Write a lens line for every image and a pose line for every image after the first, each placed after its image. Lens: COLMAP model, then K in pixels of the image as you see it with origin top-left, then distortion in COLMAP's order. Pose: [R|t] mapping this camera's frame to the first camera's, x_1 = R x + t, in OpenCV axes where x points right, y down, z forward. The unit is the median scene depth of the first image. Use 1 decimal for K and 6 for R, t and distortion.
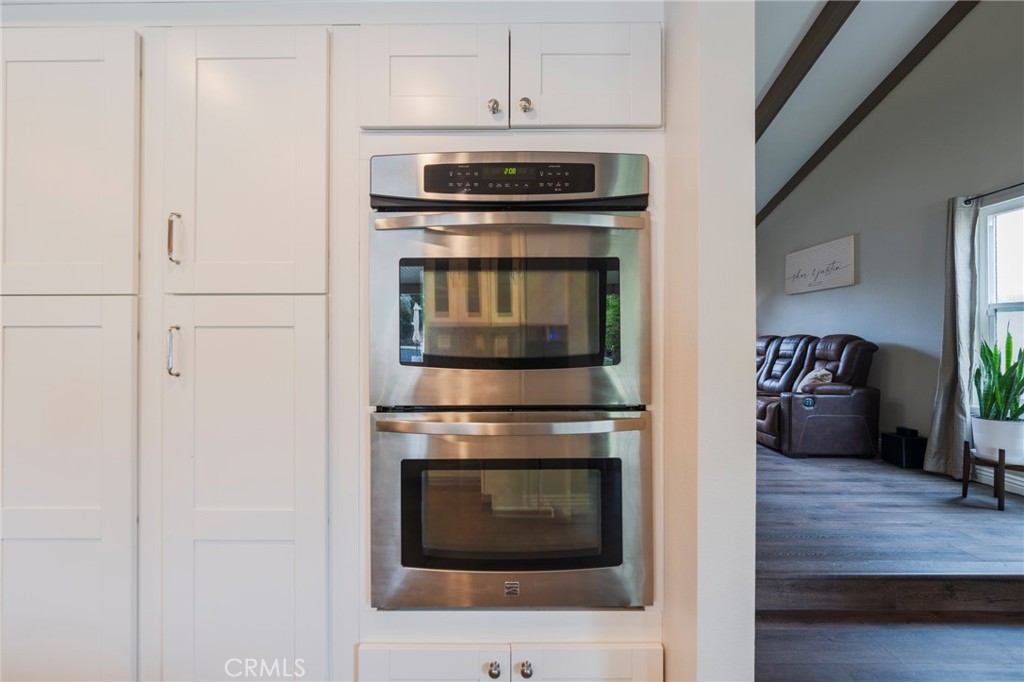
lens RADIAL K [[415.2, 0, 516.5], [0, 415.2, 337.7], [0, 0, 1]] dist [0.000449, -0.000258]
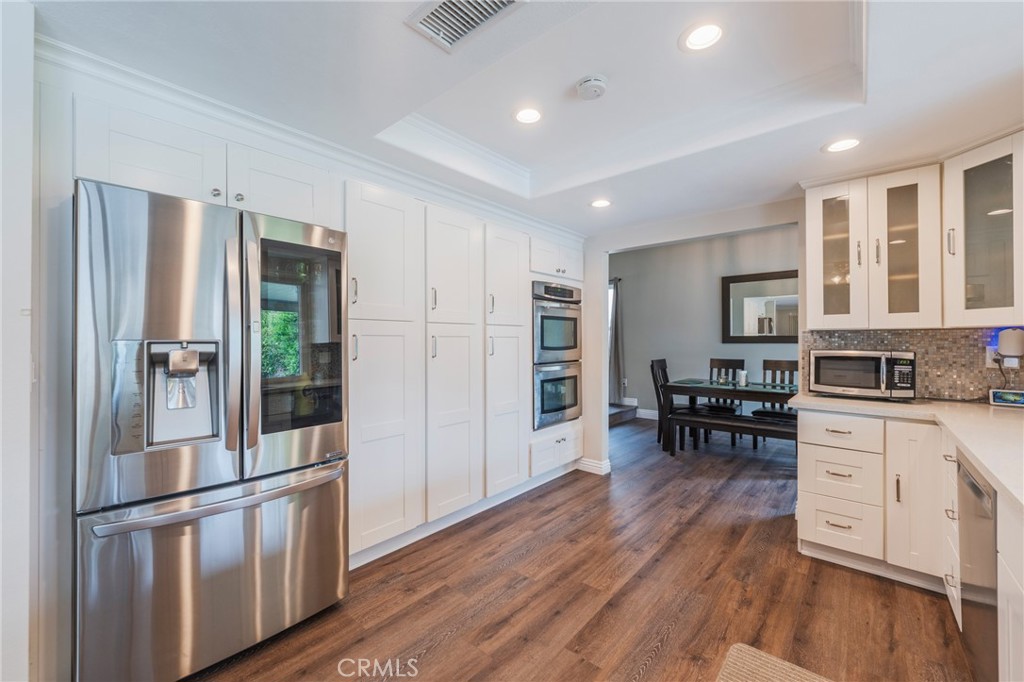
lens RADIAL K [[415.2, 0, 516.5], [0, 415.2, 337.7], [0, 0, 1]] dist [0.000449, -0.000258]
pose [[0.617747, 0.005756, 0.786356, -2.801909], [-0.002162, 0.999982, -0.005621, -0.004503], [-0.786374, 0.001773, 0.617749, -0.759074]]
